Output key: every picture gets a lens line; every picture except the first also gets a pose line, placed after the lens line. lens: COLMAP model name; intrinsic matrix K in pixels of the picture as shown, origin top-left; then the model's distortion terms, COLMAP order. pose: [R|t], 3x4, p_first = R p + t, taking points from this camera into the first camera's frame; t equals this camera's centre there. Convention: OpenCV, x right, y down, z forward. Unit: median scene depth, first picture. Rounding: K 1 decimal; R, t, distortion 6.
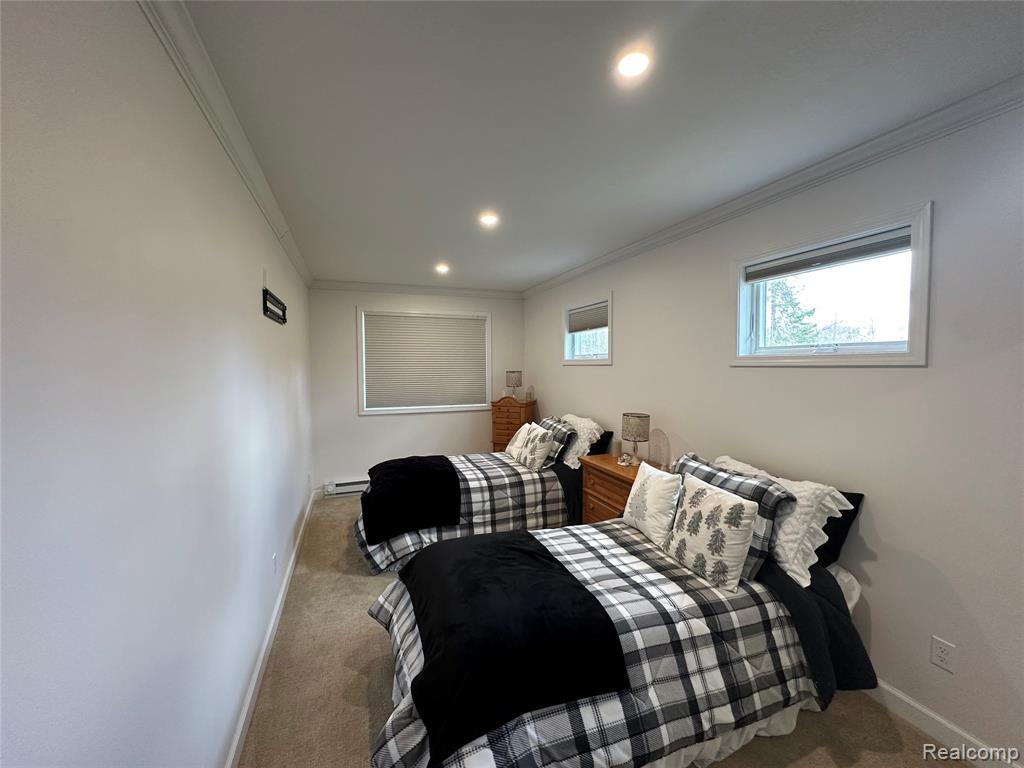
lens RADIAL K [[412.9, 0, 512.0], [0, 412.9, 384.0], [0, 0, 1]] dist [-0.000243, -0.000001]
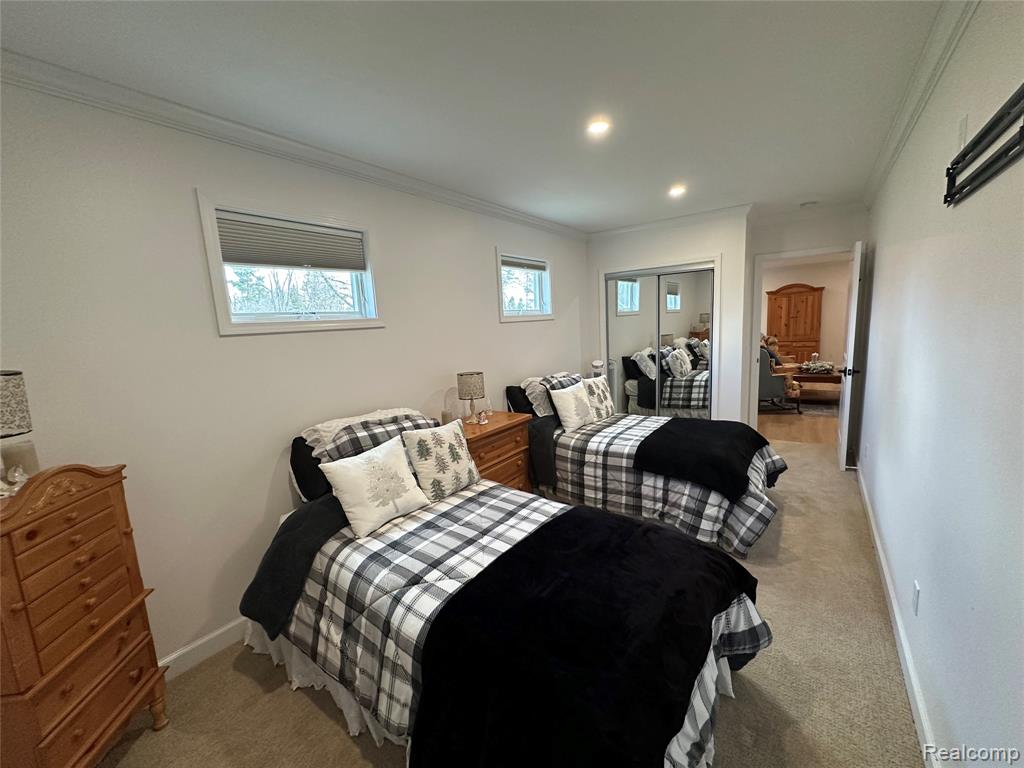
lens RADIAL K [[411.2, 0, 512.0], [0, 411.2, 384.0], [0, 0, 1]] dist [0.000639, 0.000019]
pose [[-0.533779, -0.098980, 0.839811, -0.596191], [0.086564, 0.981513, 0.170701, -0.061334], [-0.841182, 0.163814, -0.515343, 1.424808]]
